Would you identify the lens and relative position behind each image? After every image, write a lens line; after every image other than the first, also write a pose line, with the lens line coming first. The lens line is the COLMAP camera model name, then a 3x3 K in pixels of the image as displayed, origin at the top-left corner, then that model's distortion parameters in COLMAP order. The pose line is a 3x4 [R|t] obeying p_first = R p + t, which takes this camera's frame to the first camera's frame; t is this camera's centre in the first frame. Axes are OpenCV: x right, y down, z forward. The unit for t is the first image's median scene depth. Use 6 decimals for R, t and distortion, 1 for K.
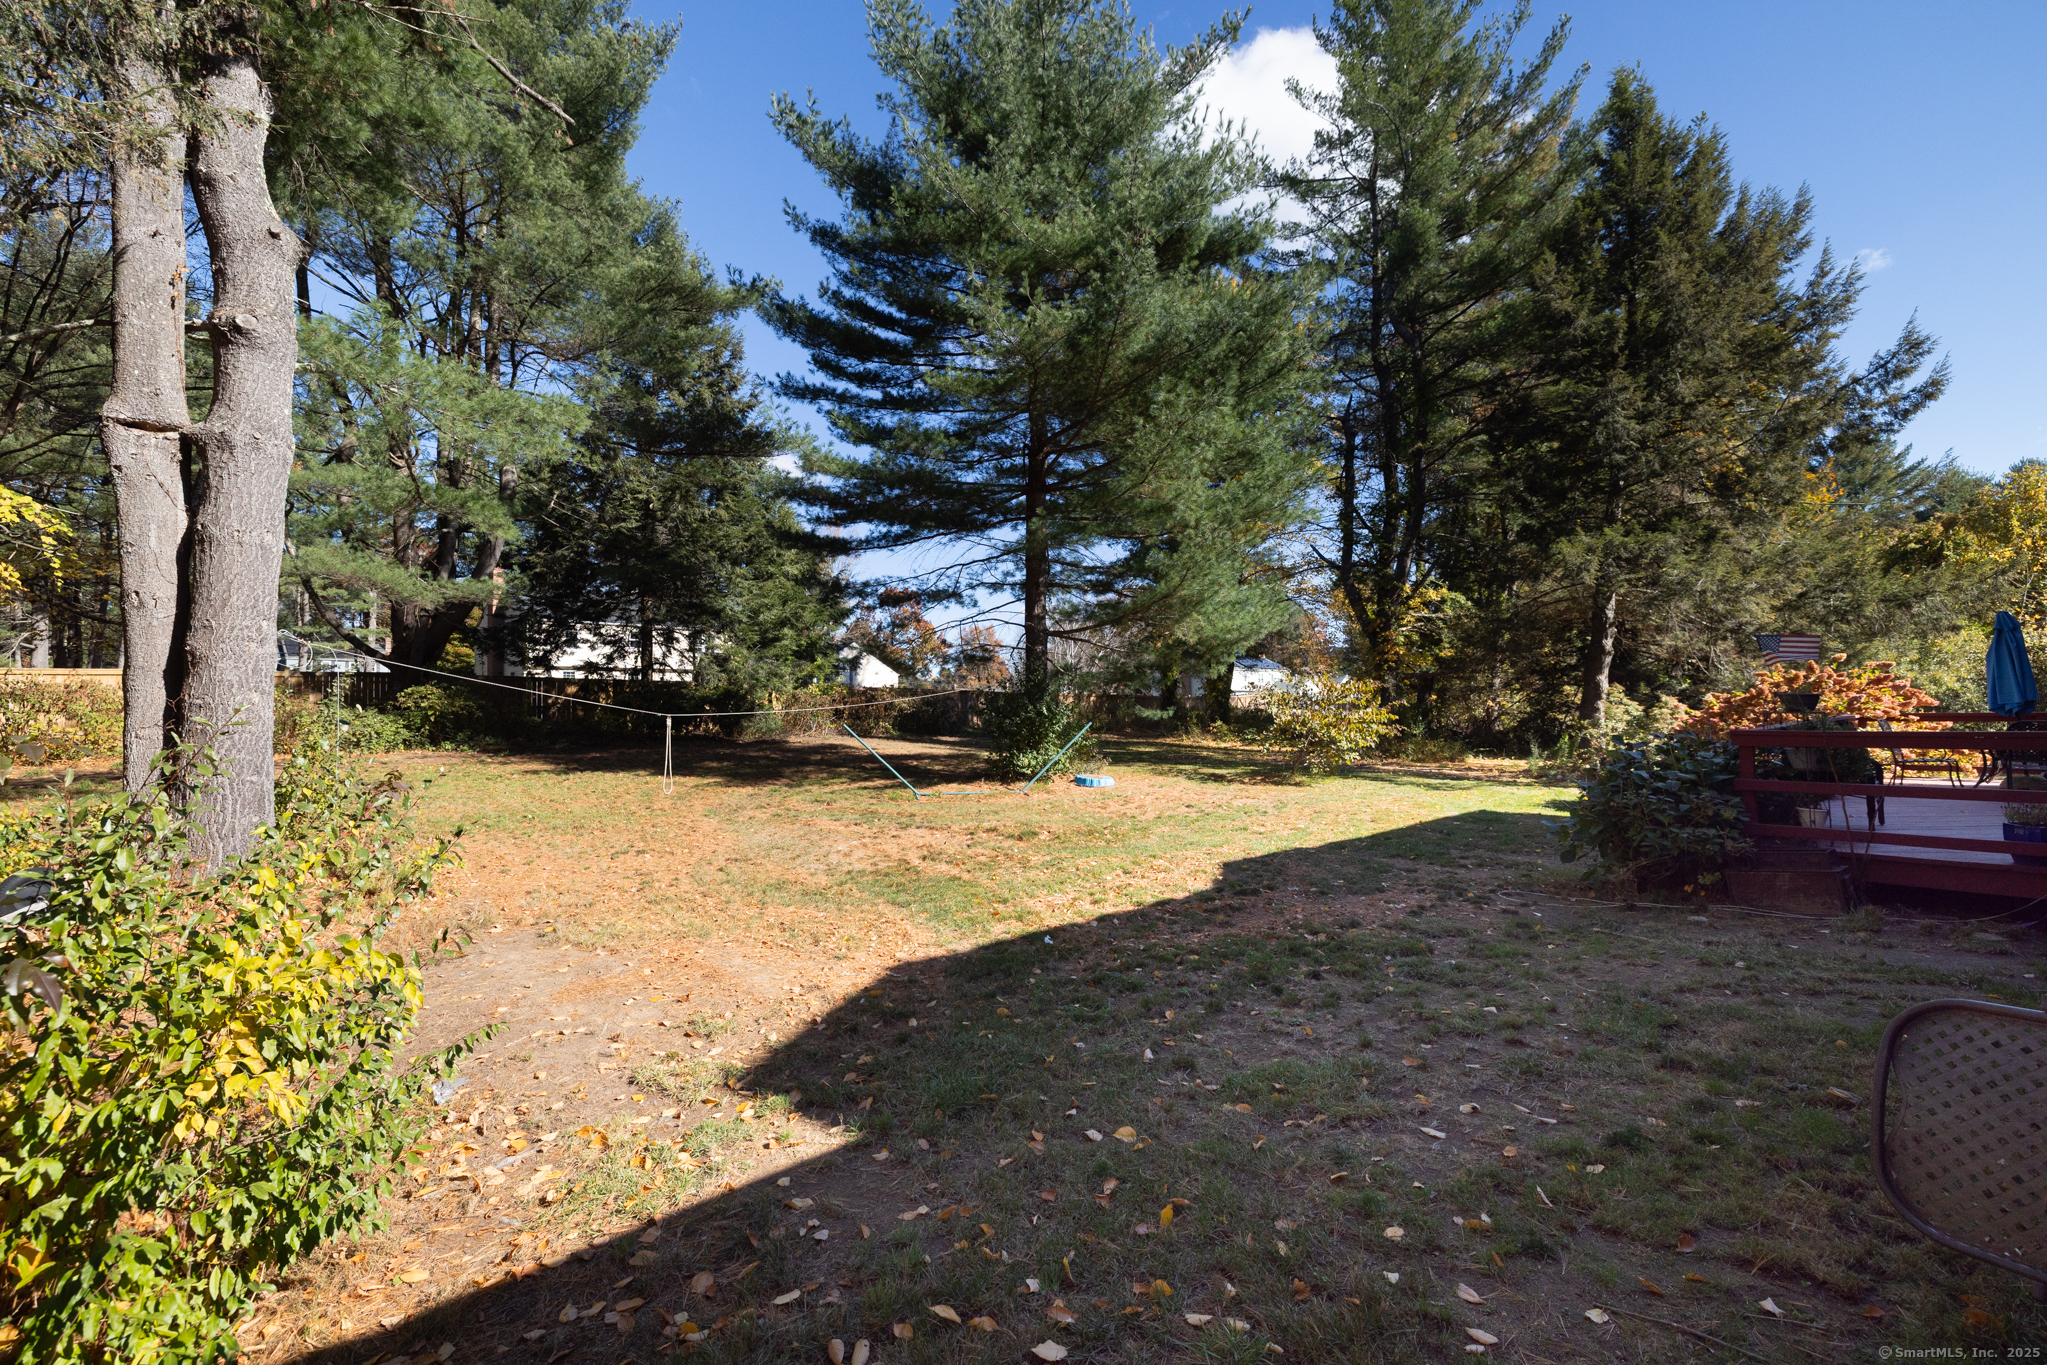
lens RADIAL K [[856.5, 0, 1014.5], [0, 856.5, 668.9], [0, 0, 1]] dist [0.000206, 0.000275]
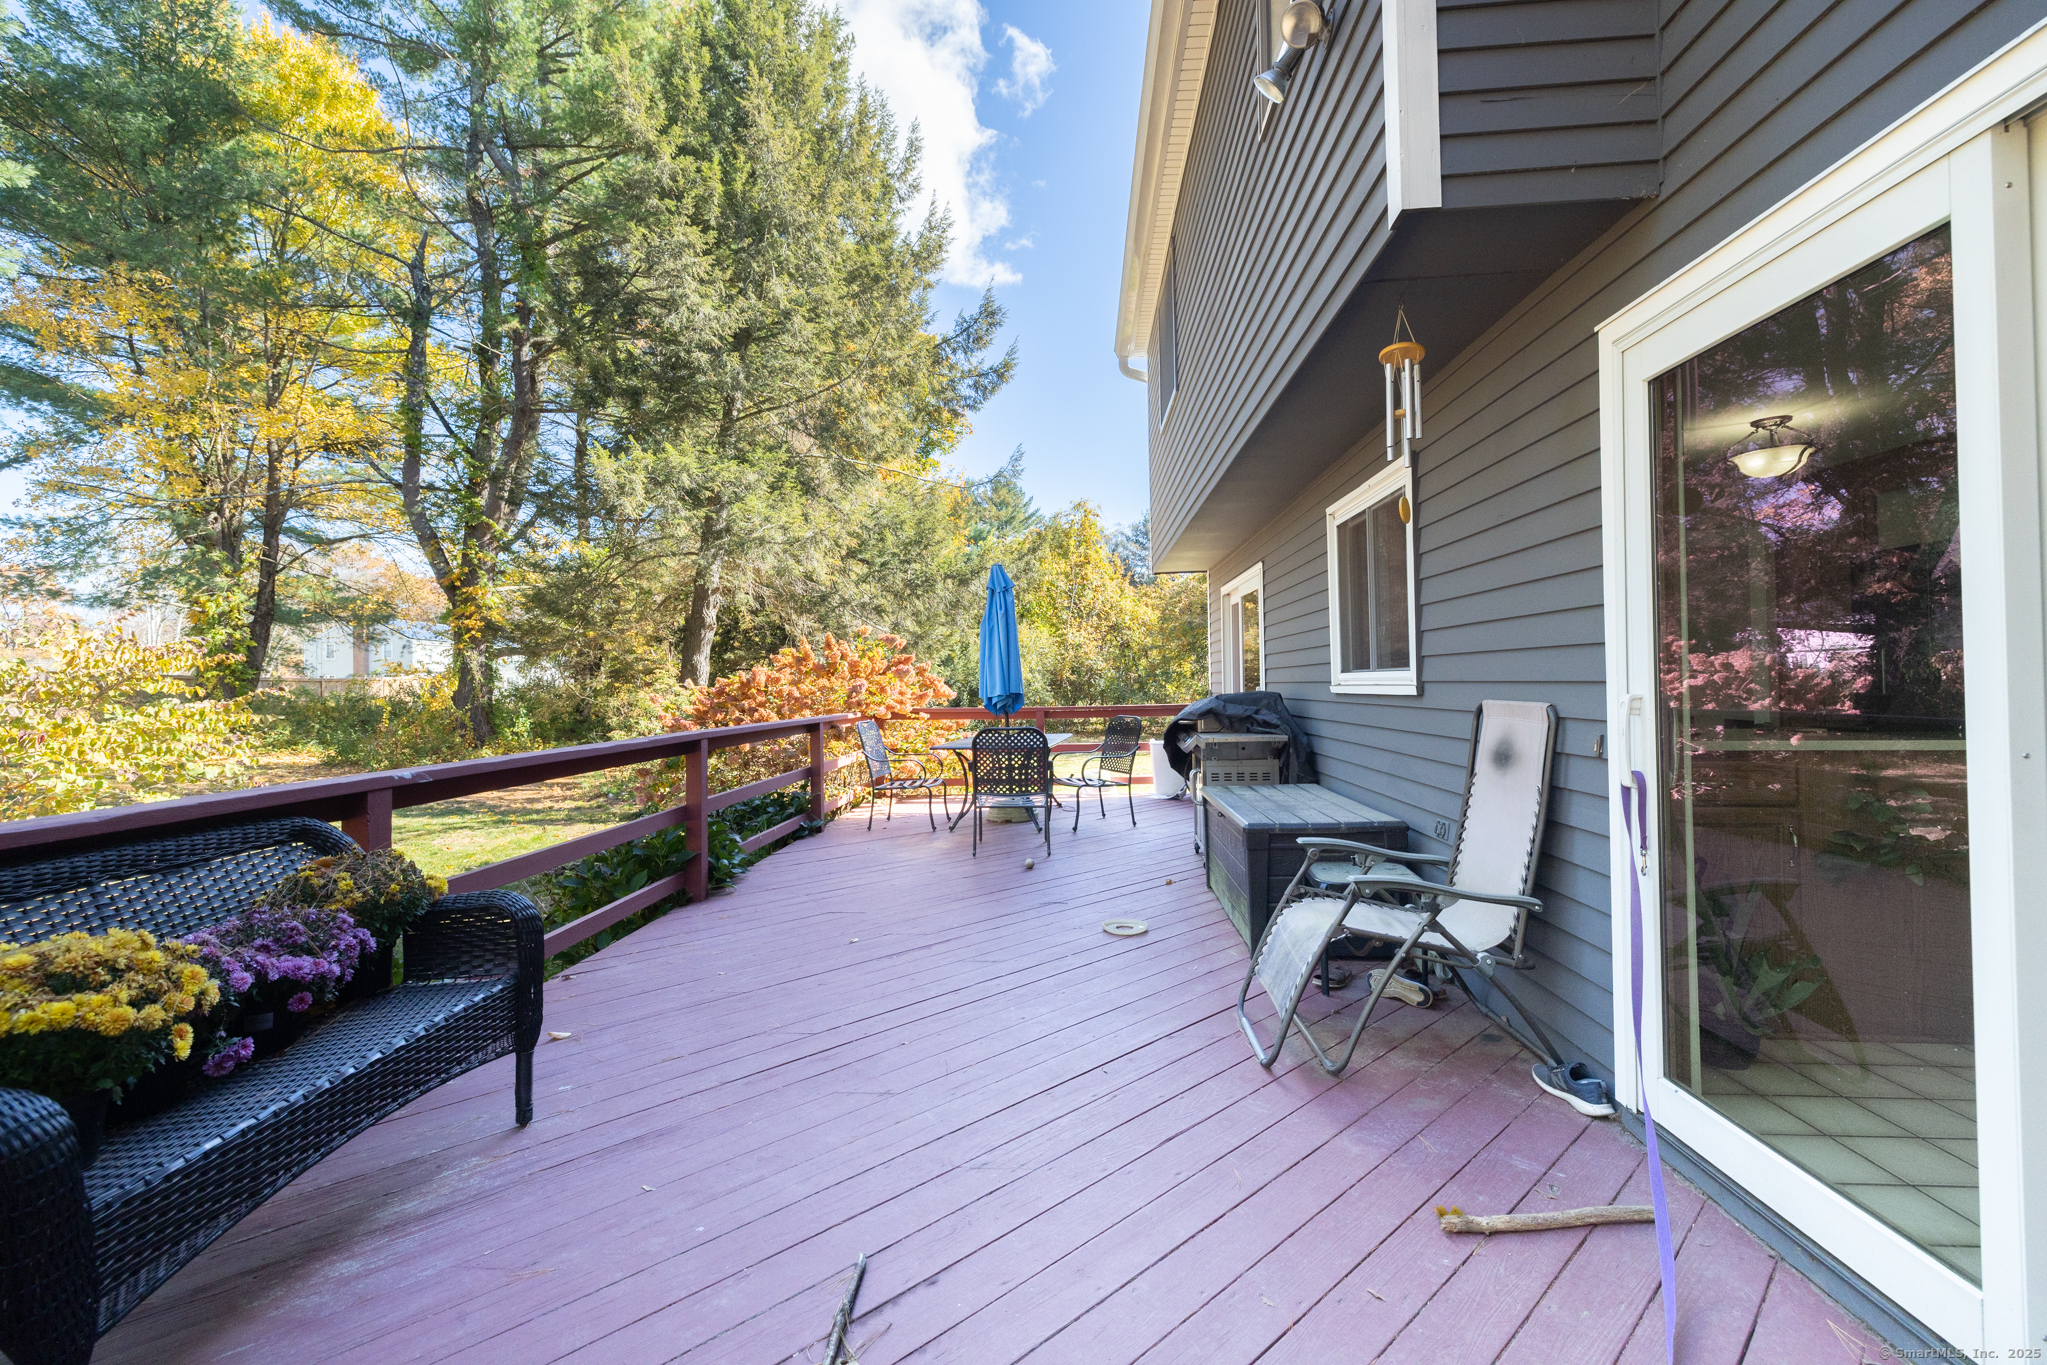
lens RADIAL K [[856.5, 0, 1019.3], [0, 856.5, 681.4], [0, 0, 1]] dist [0.000206, 0.000275]
pose [[0.705926, 0.011123, 0.708198, 0.359518], [-0.033266, 0.999294, 0.017464, 0.009179], [-0.707504, -0.035888, 0.705798, 0.259847]]
